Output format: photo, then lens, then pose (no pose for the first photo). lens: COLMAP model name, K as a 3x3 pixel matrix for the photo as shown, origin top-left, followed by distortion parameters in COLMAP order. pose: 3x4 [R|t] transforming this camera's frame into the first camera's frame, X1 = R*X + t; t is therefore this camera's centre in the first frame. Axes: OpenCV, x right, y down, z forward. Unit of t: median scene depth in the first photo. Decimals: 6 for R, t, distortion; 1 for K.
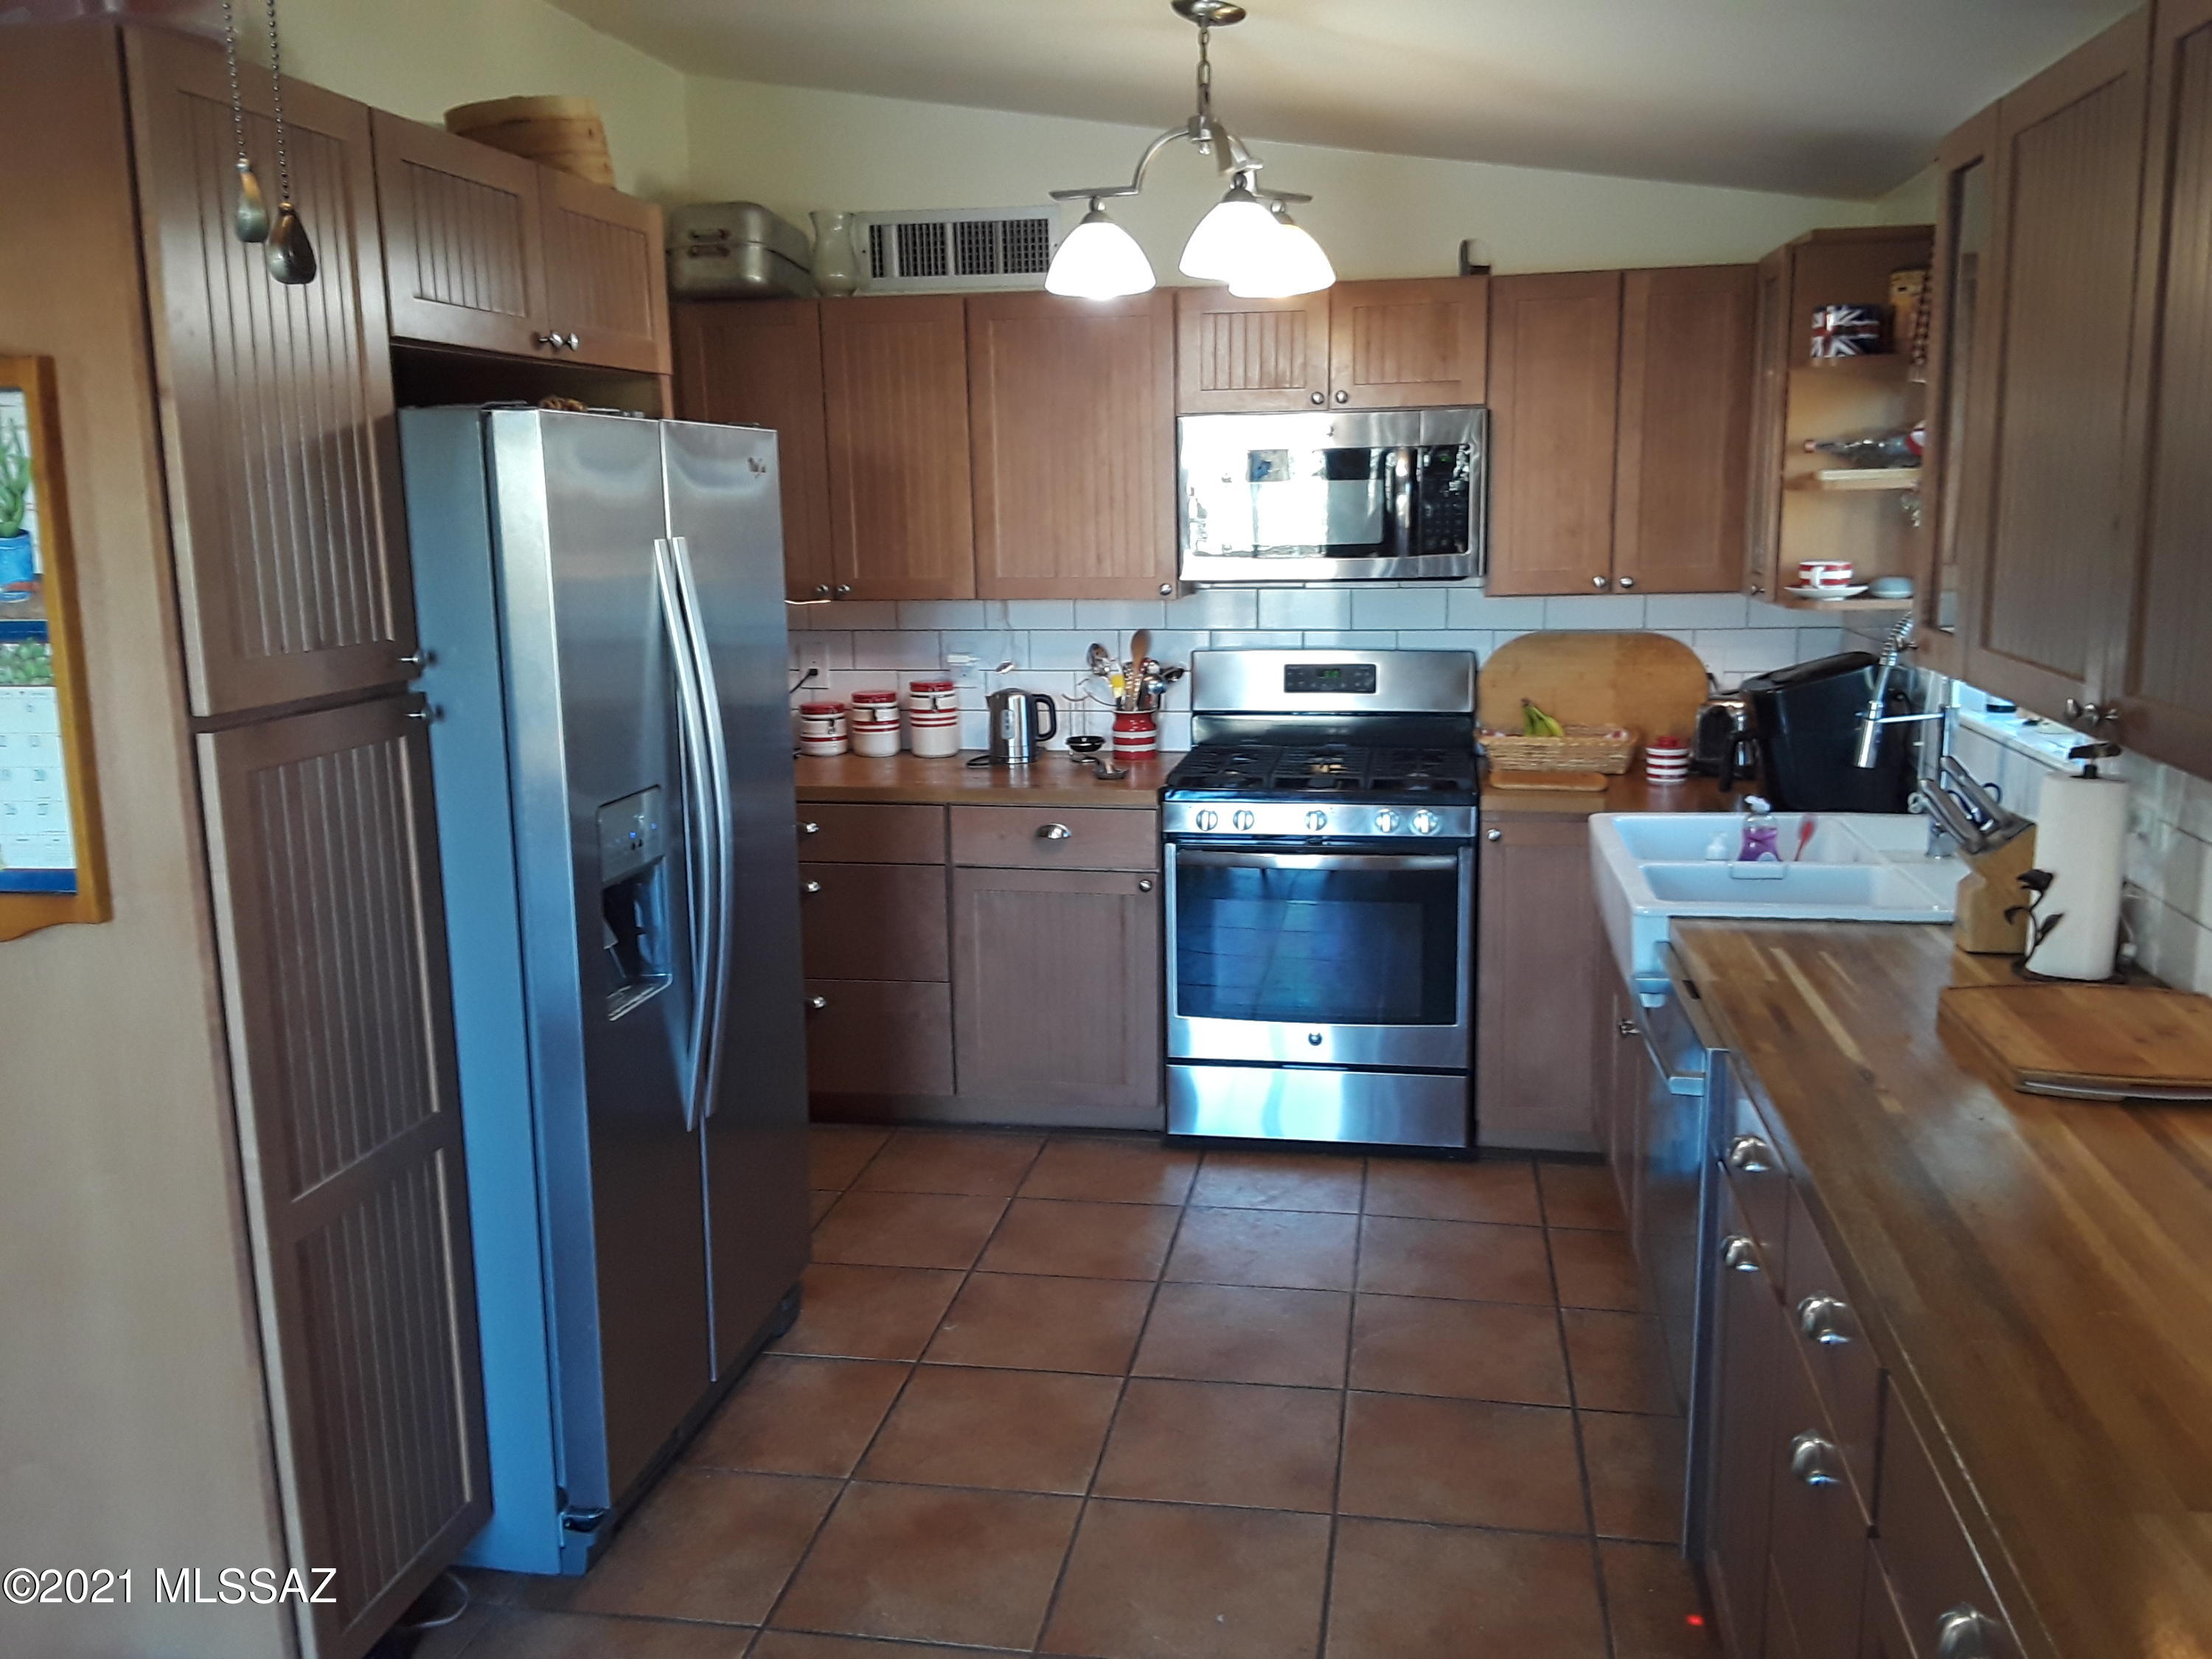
lens RADIAL K [[1803.5, 0, 1141.7], [0, 1803.5, 833.1], [0, 0, 1]] dist [0.130137, -0.235582]
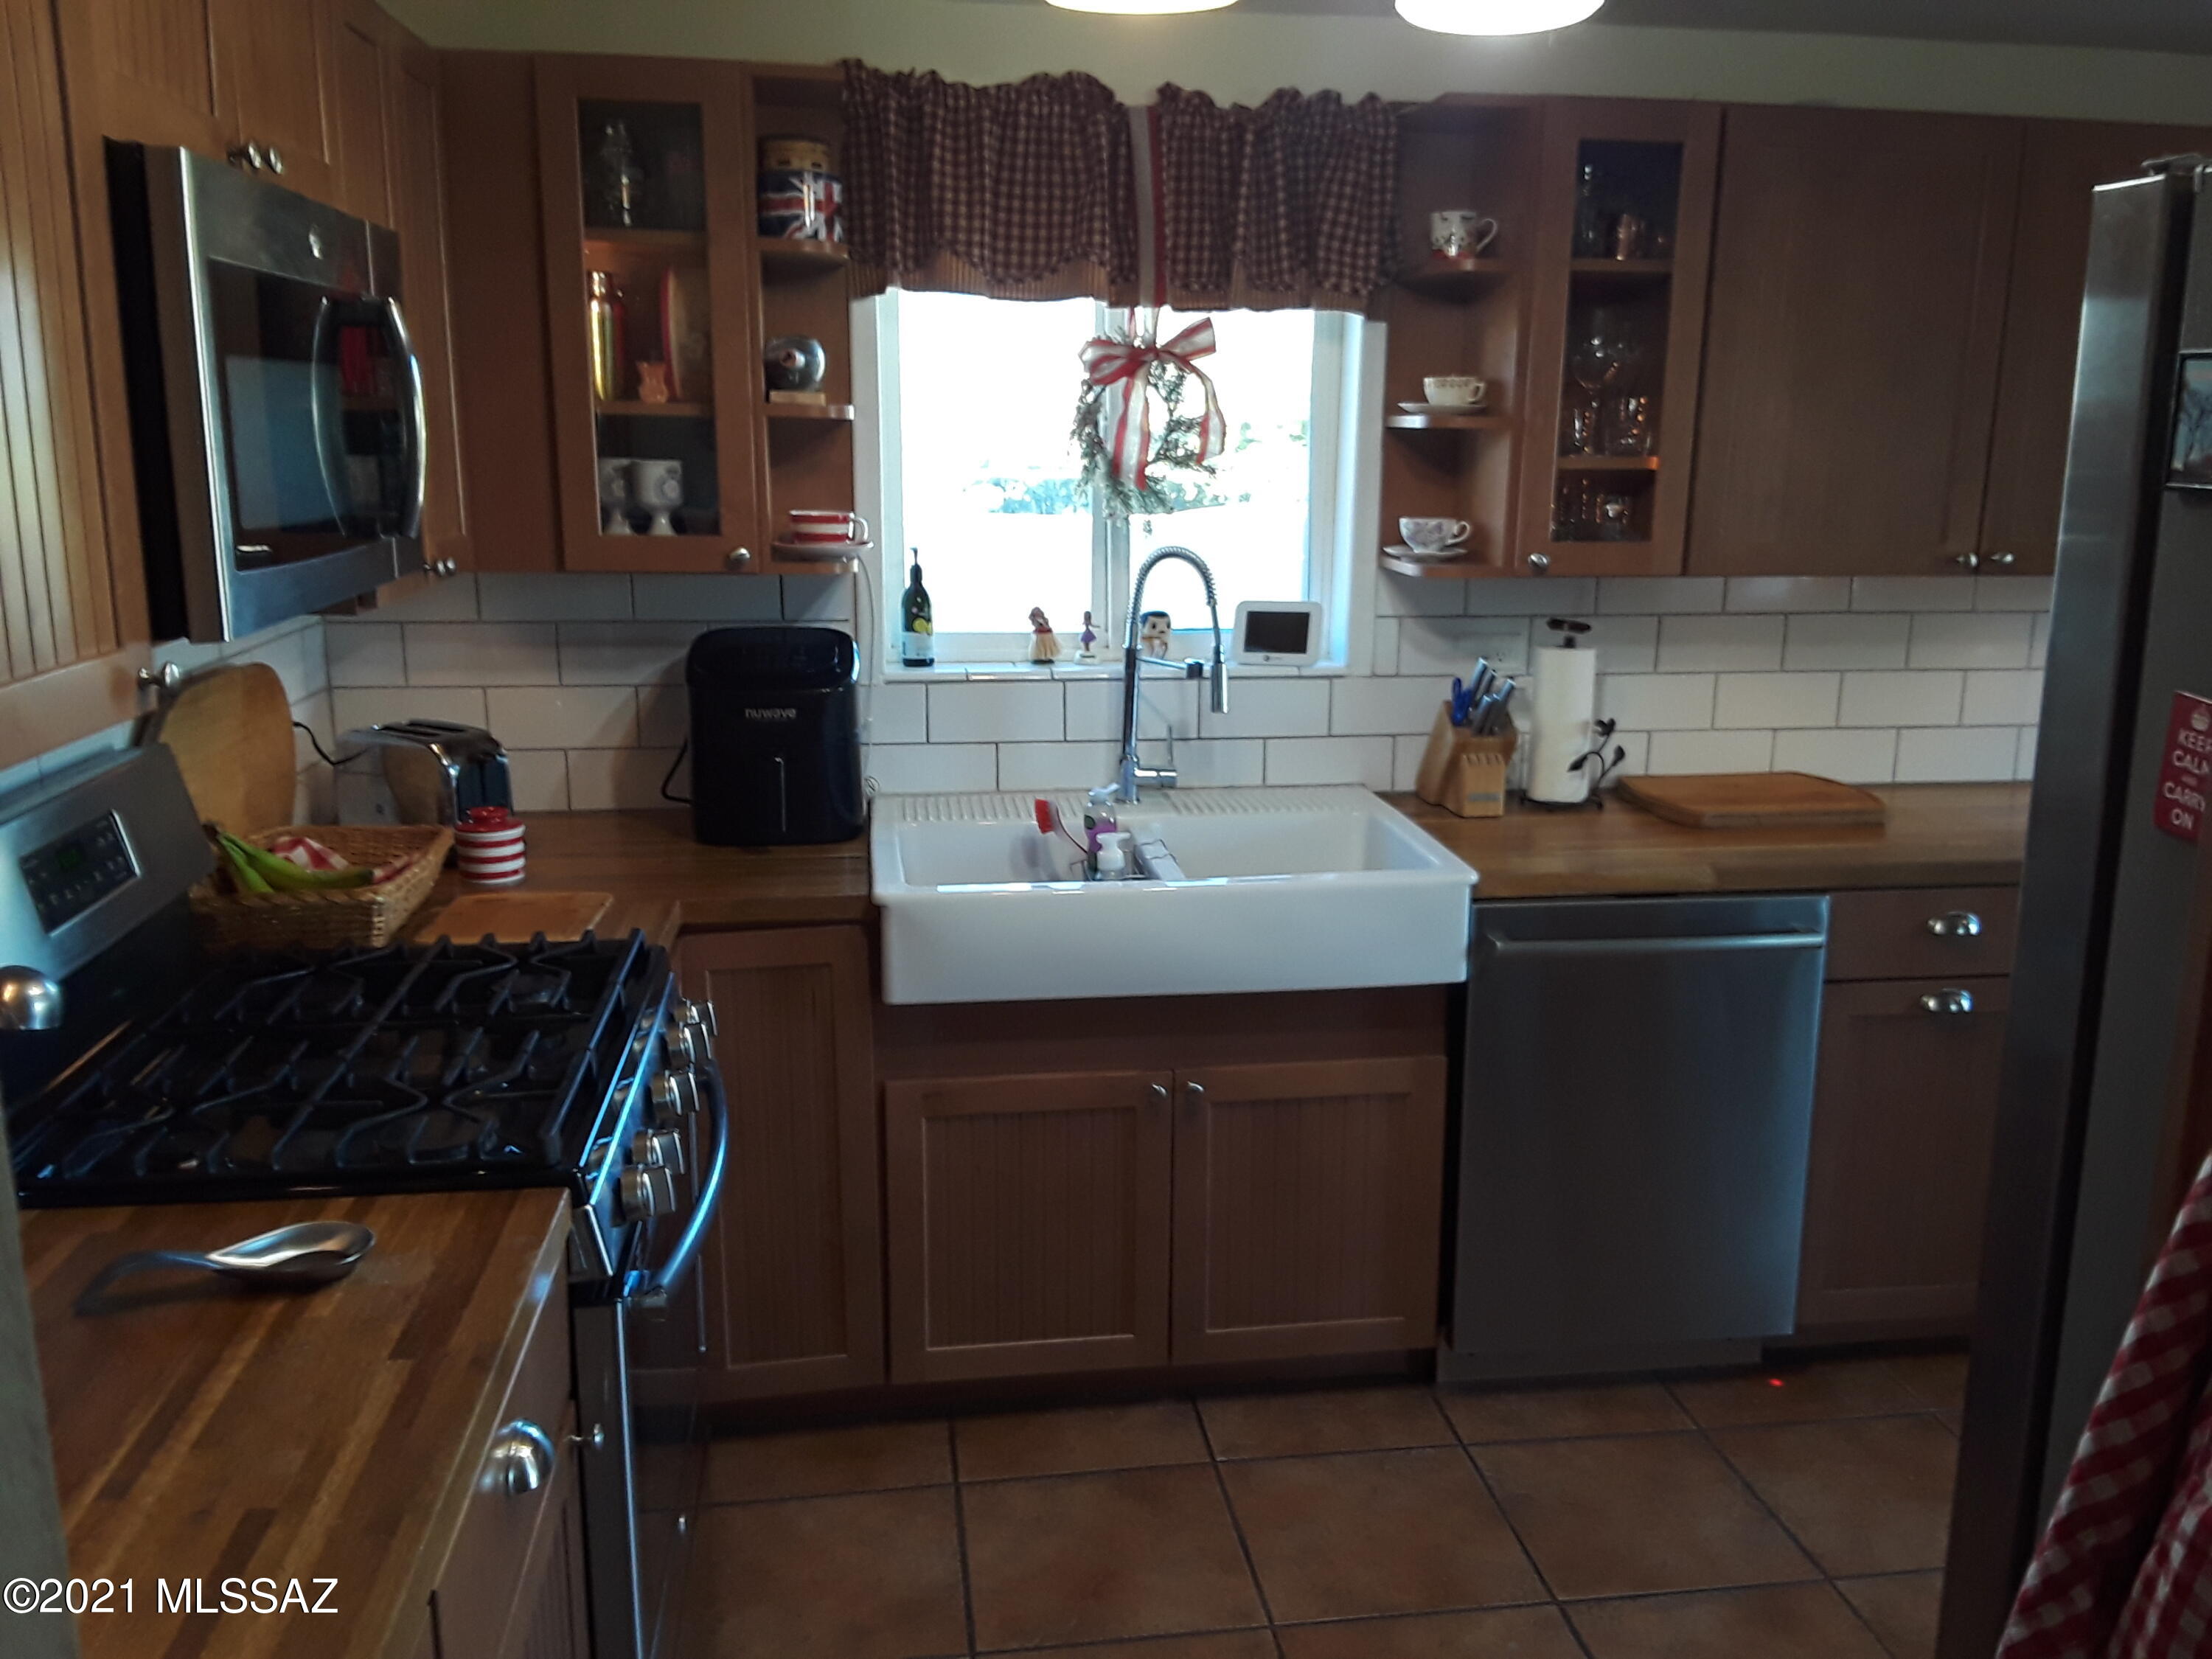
lens RADIAL K [[1811.9, 0, 1106.0], [0, 1811.9, 829.5], [0, 0, 1]] dist [0.077494, -0.235269]
pose [[-0.291653, -0.200771, 0.935216, -0.407199], [0.178056, 0.949239, 0.259309, -0.196972], [-0.939806, 0.242149, -0.241100, 1.085093]]
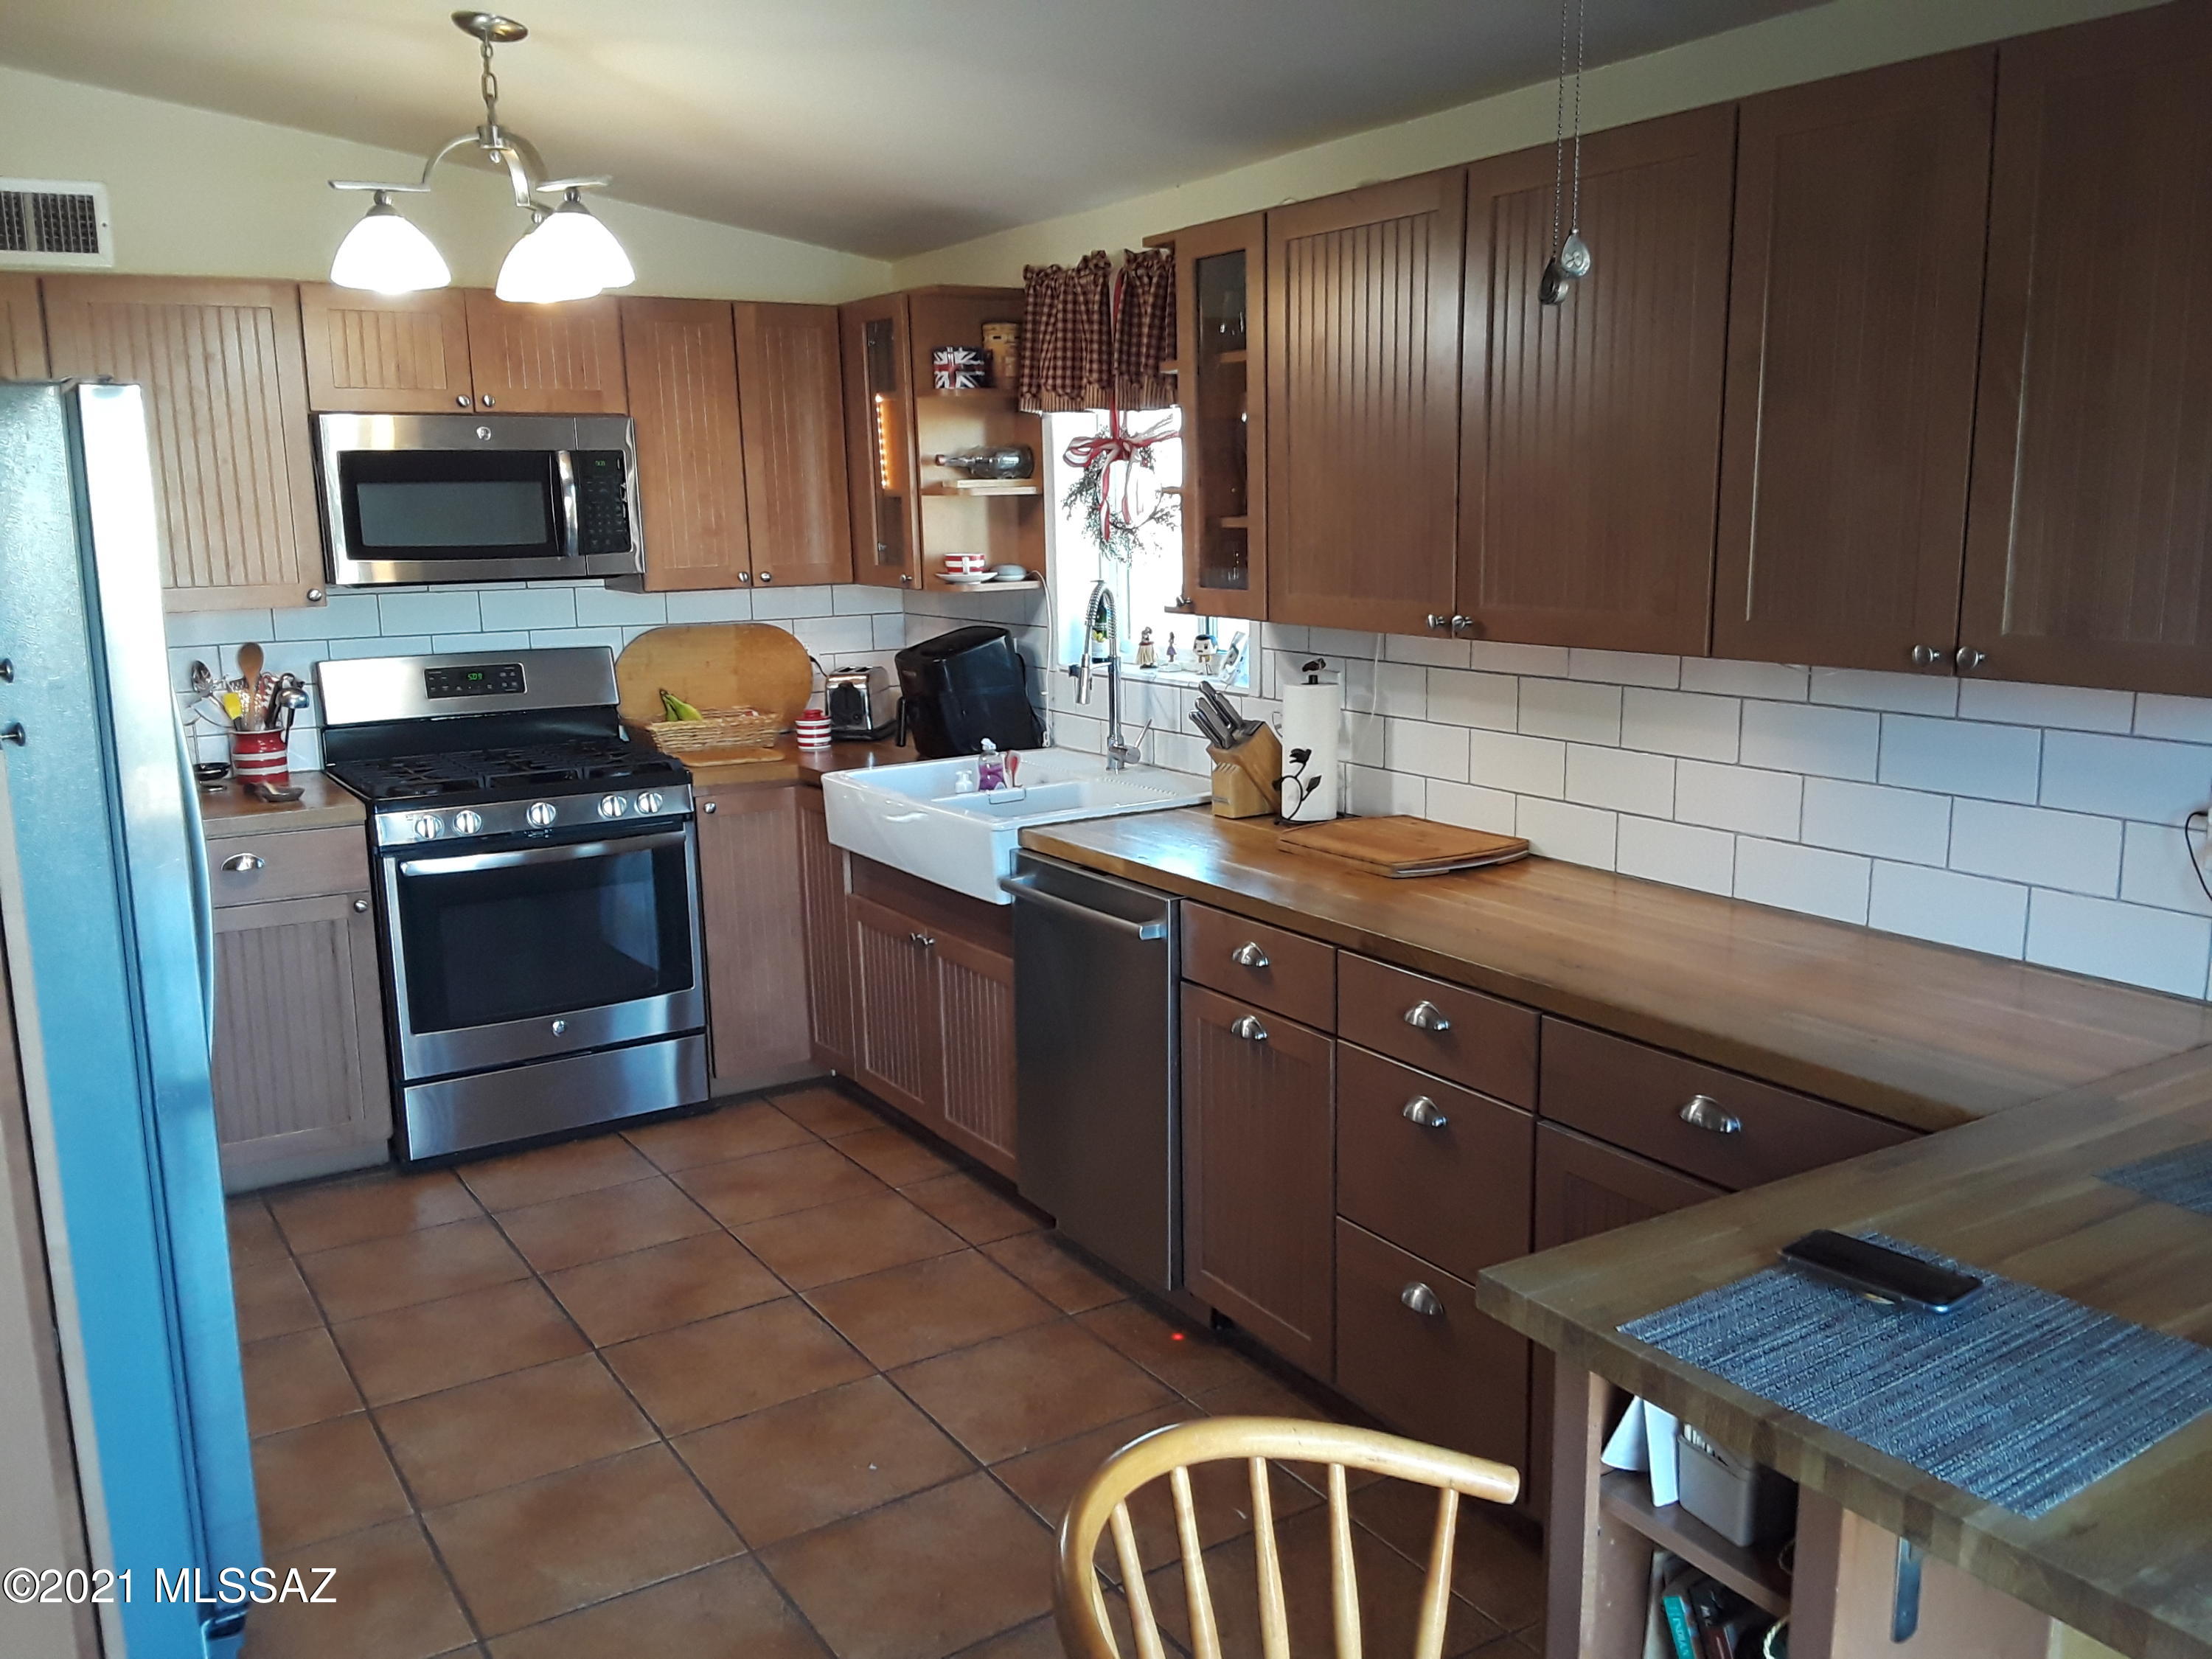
lens RADIAL K [[1803.5, 0, 1141.7], [0, 1803.5, 833.1], [0, 0, 1]] dist [0.130137, -0.235582]
pose [[0.739714, -0.122035, 0.661763, -0.368785], [0.131506, 0.990673, 0.035692, 0.012288], [-0.659946, 0.060624, 0.748863, 0.007372]]
